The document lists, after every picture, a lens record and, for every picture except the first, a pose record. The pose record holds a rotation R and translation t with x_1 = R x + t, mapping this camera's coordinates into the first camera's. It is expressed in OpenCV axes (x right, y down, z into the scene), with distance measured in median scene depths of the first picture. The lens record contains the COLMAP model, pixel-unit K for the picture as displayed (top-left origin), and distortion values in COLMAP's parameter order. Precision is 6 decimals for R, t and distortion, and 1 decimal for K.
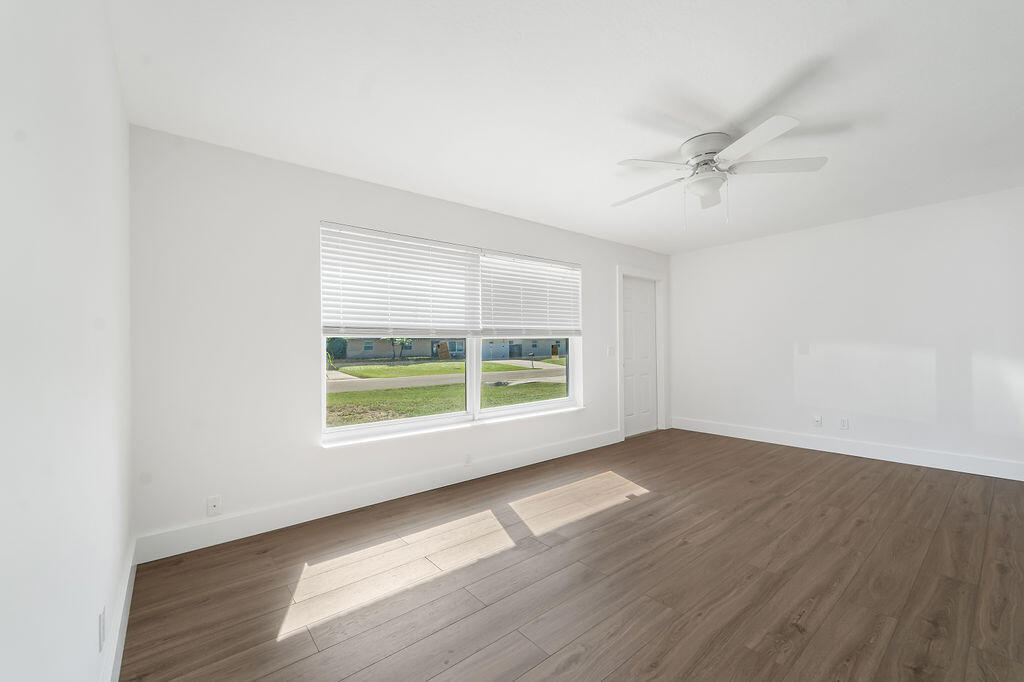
lens RADIAL K [[443.8, 0, 475.9], [0, 443.8, 344.0], [0, 0, 1]] dist [0.000184, -0.000048]
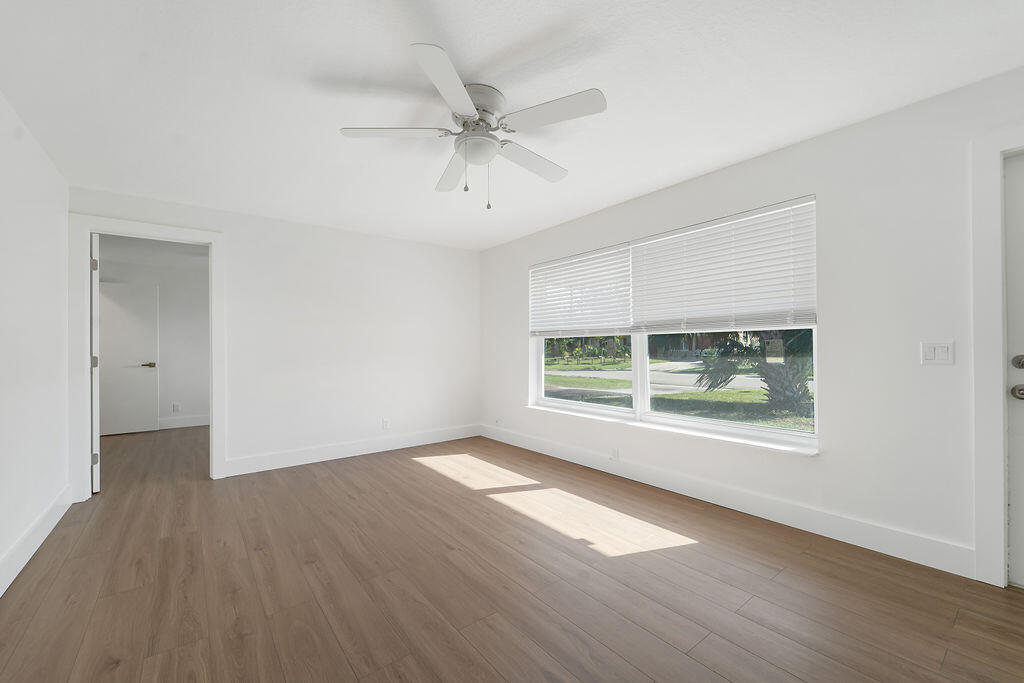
lens RADIAL K [[415.5, 0, 517.8], [0, 415.5, 337.1], [0, 0, 1]] dist [0.000351, 0.000017]
pose [[-0.014332, -0.010426, -0.999843, 1.106439], [0.018258, 0.999776, -0.010687, -0.004660], [0.999731, -0.018408, -0.014138, 0.928879]]
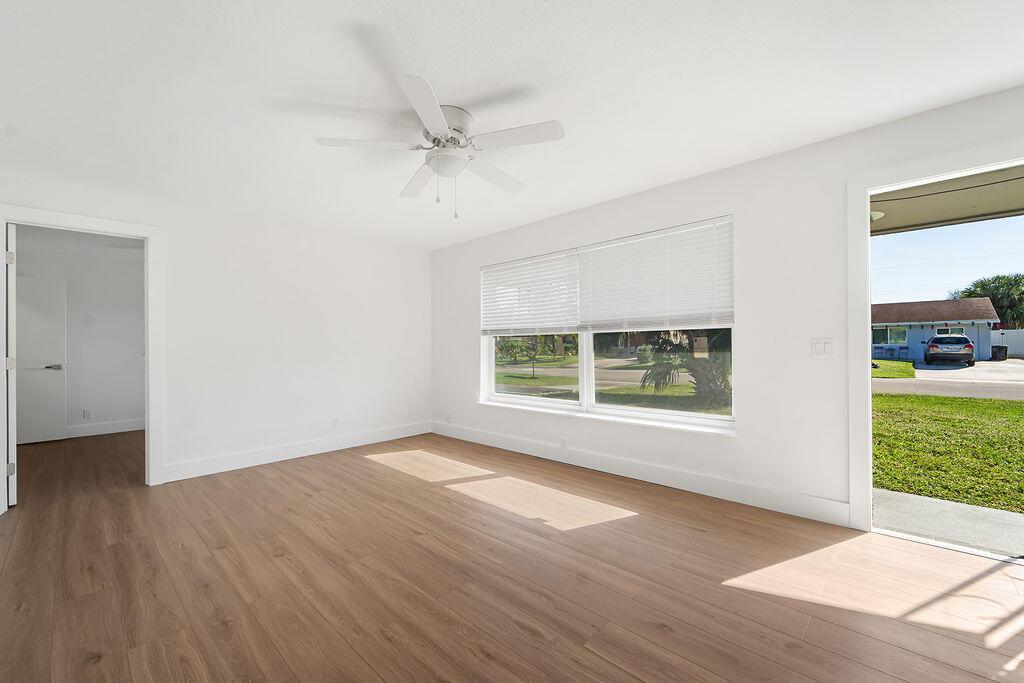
lens RADIAL K [[419.2, 0, 512.5], [0, 419.2, 336.6], [0, 0, 1]] dist [0.000549, 0.000086]
pose [[0.117675, -0.007740, -0.993022, 1.179024], [0.021409, 0.999757, -0.005255, -0.005396], [0.992821, -0.020641, 0.117812, 0.884910]]
